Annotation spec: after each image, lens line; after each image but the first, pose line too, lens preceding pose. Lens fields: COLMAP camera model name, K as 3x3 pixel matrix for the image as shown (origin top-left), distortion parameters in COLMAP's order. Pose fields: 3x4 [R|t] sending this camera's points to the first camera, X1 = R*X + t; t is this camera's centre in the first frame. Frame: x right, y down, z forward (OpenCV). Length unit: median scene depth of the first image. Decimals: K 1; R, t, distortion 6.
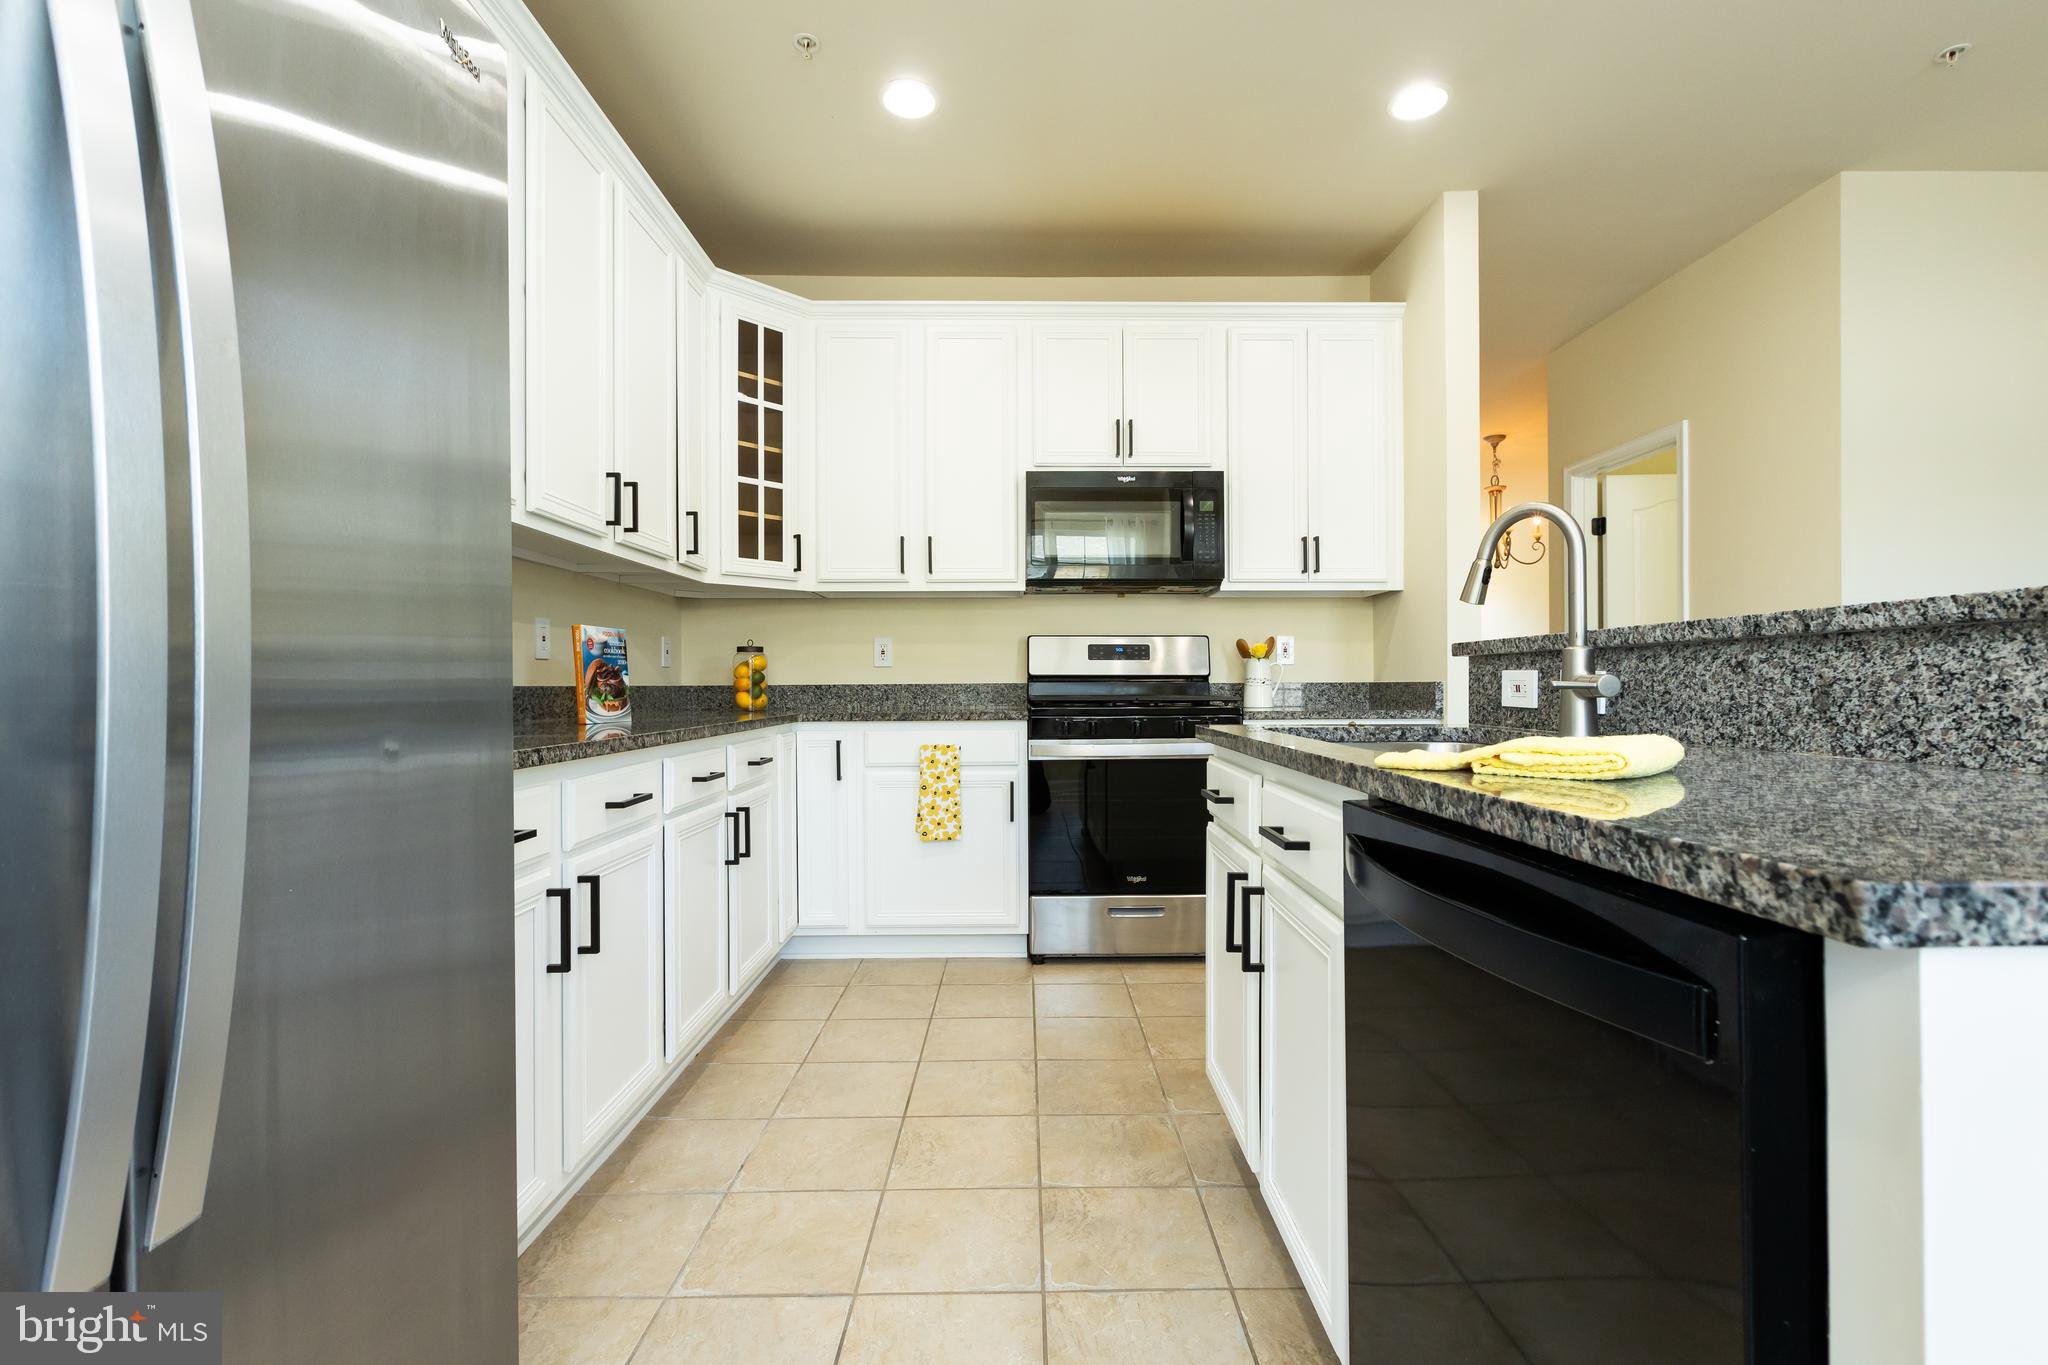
lens RADIAL K [[908.8, 0, 1025.5], [0, 908.8, 684.5], [0, 0, 1]] dist [0.000788, -0.000127]
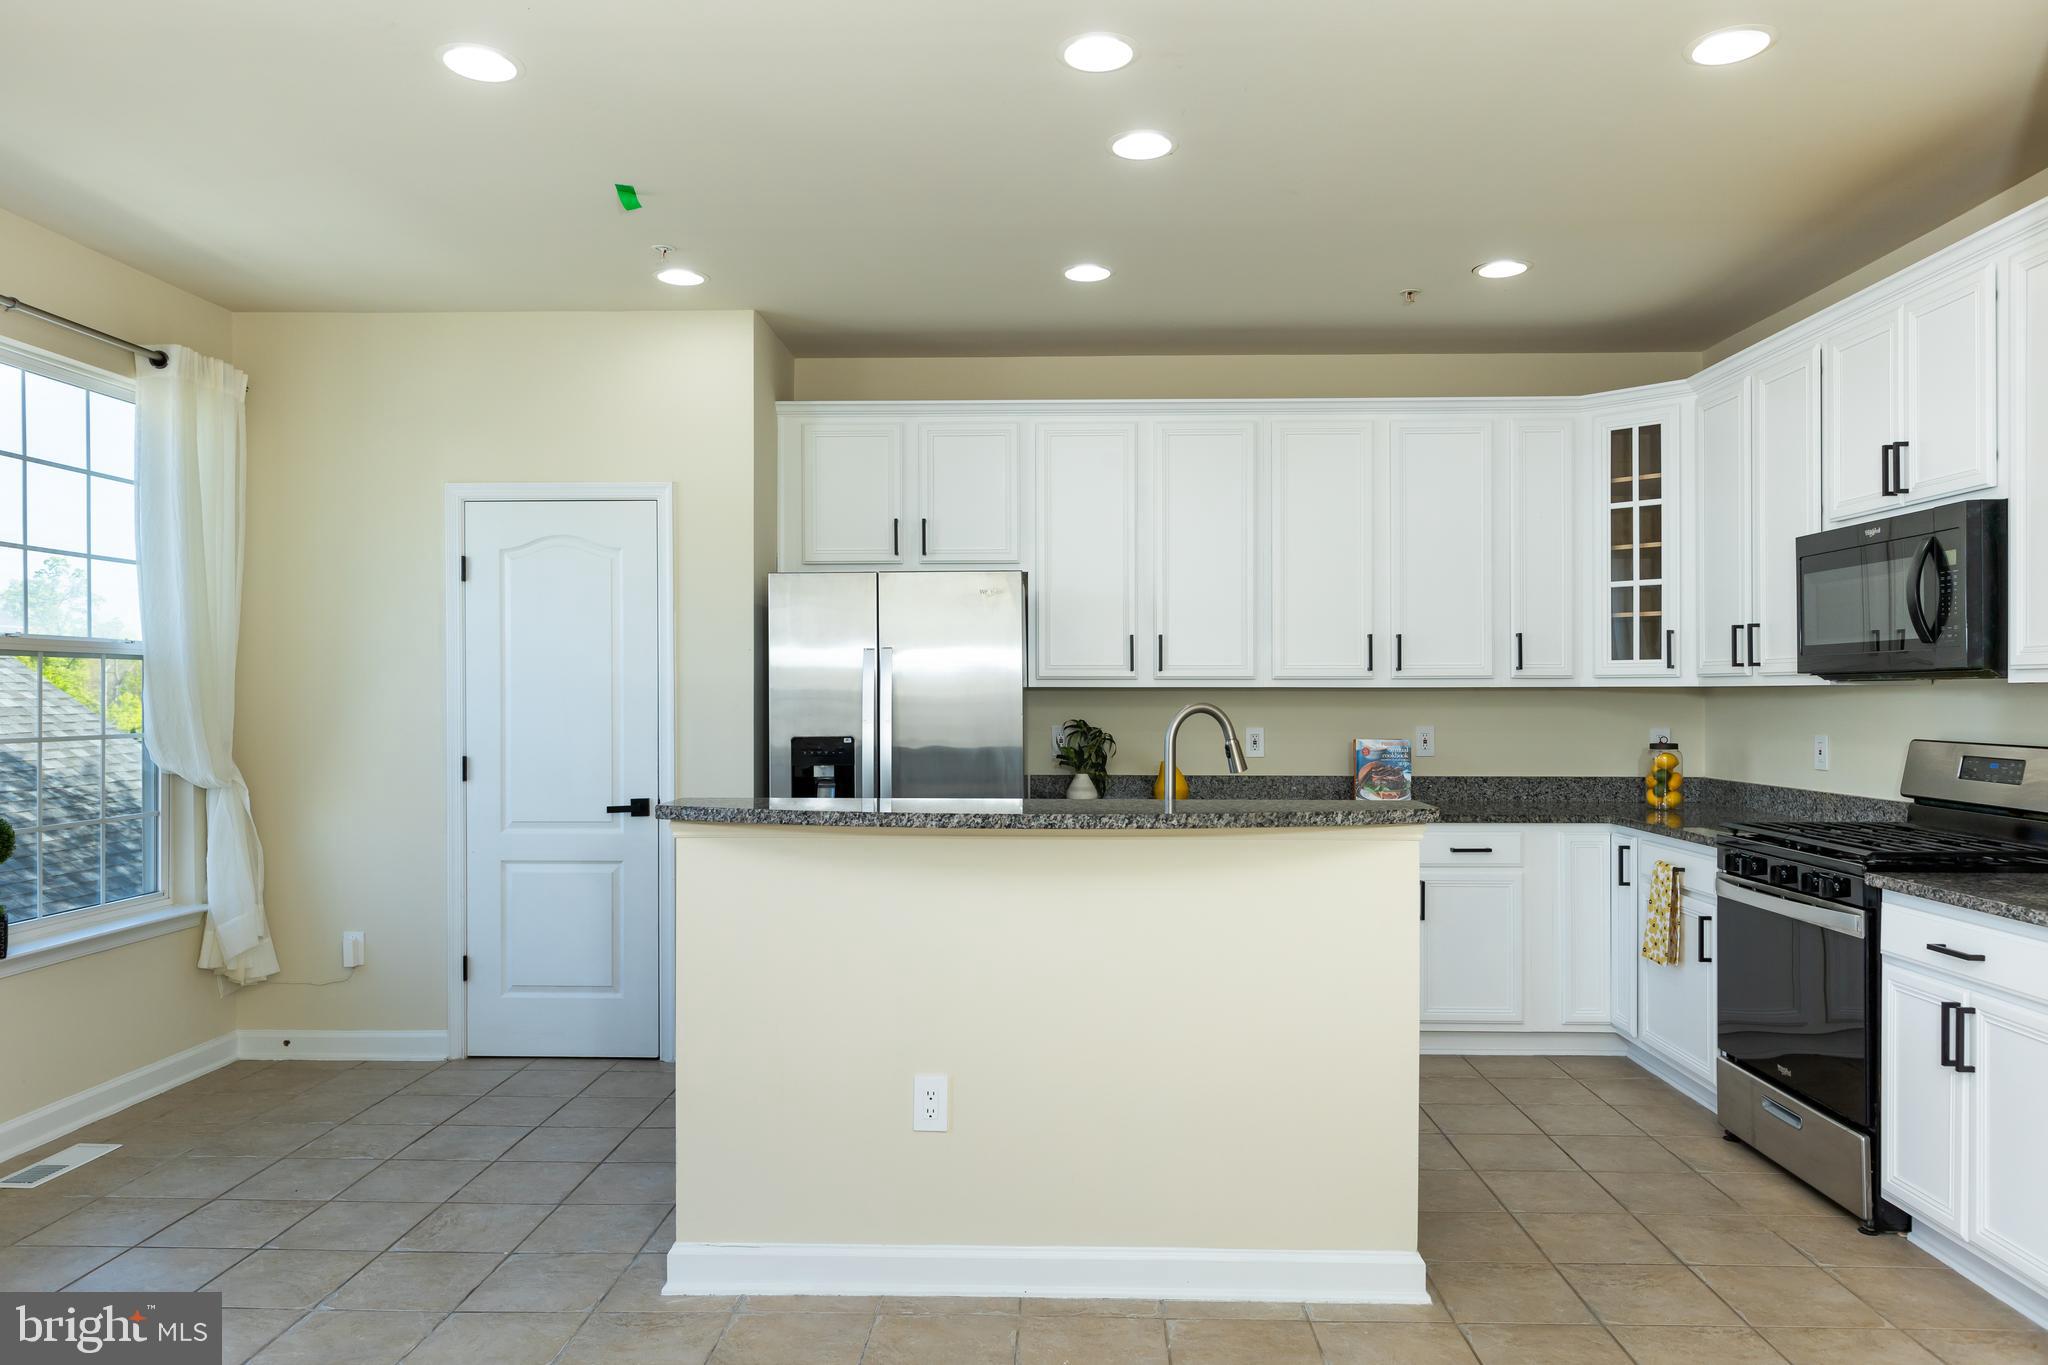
lens RADIAL K [[1337.0, 0, 1019.1], [0, 1337.0, 696.2], [0, 0, 1]] dist [-0.001910, -0.000170]
pose [[-0.032887, 0.005390, -0.999445, 1.253831], [-0.002267, 0.999982, 0.005468, -0.106820], [0.999457, 0.002445, -0.032874, 0.379531]]
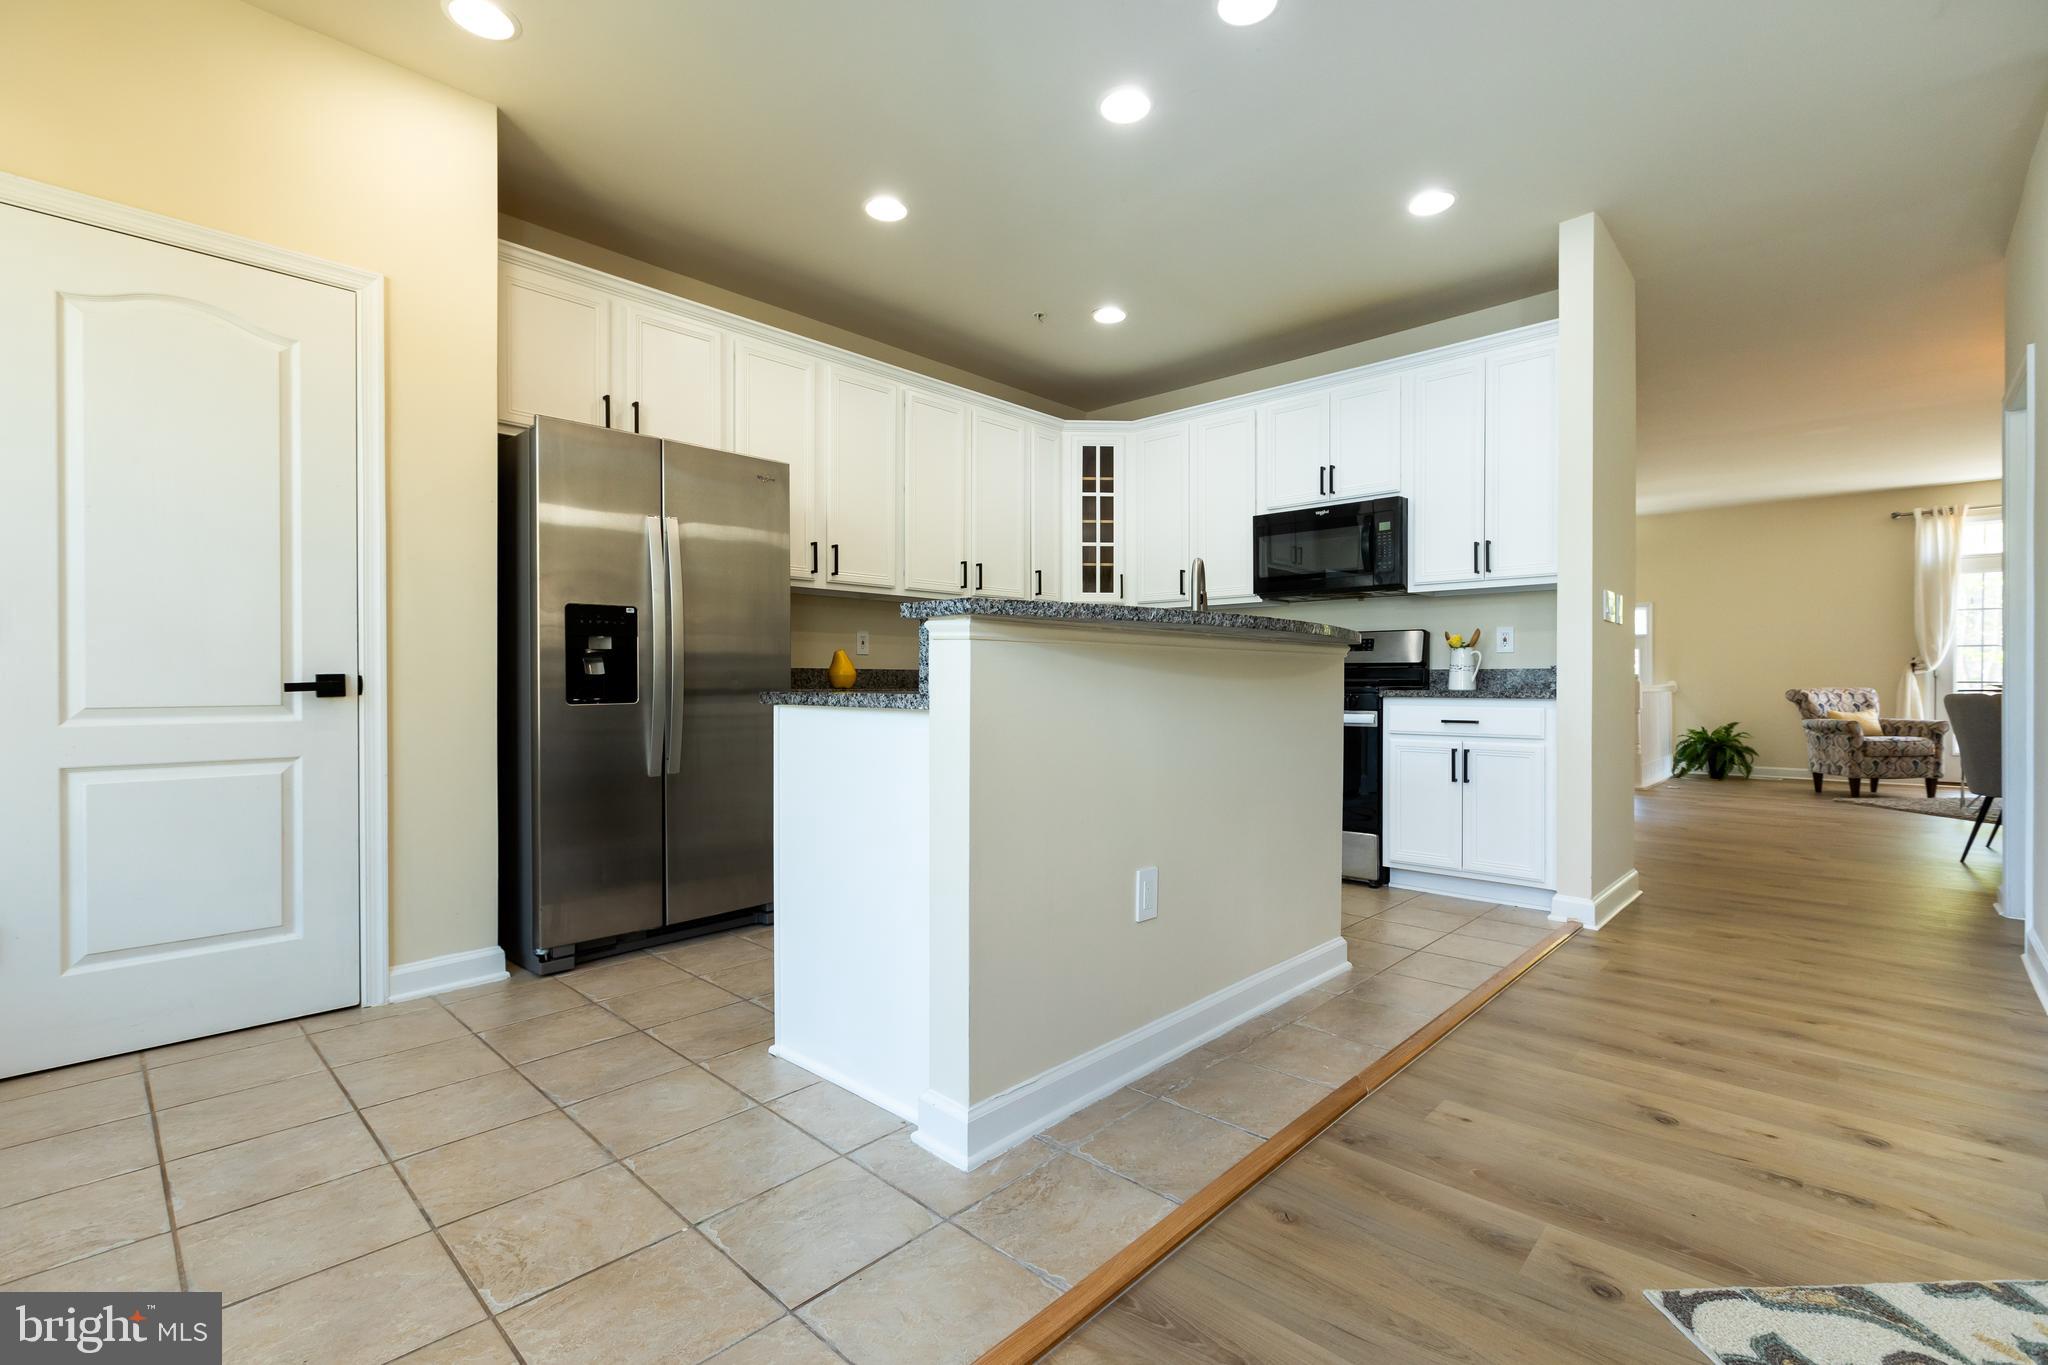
lens RADIAL K [[901.8, 0, 1020.3], [0, 901.8, 688.8], [0, 0, 1]] dist [-0.001367, -0.001234]
pose [[0.721126, 0.010511, -0.692724, 0.741098], [-0.005402, 0.999940, 0.009549, 0.017819], [0.692782, -0.003144, 0.721140, -0.247024]]
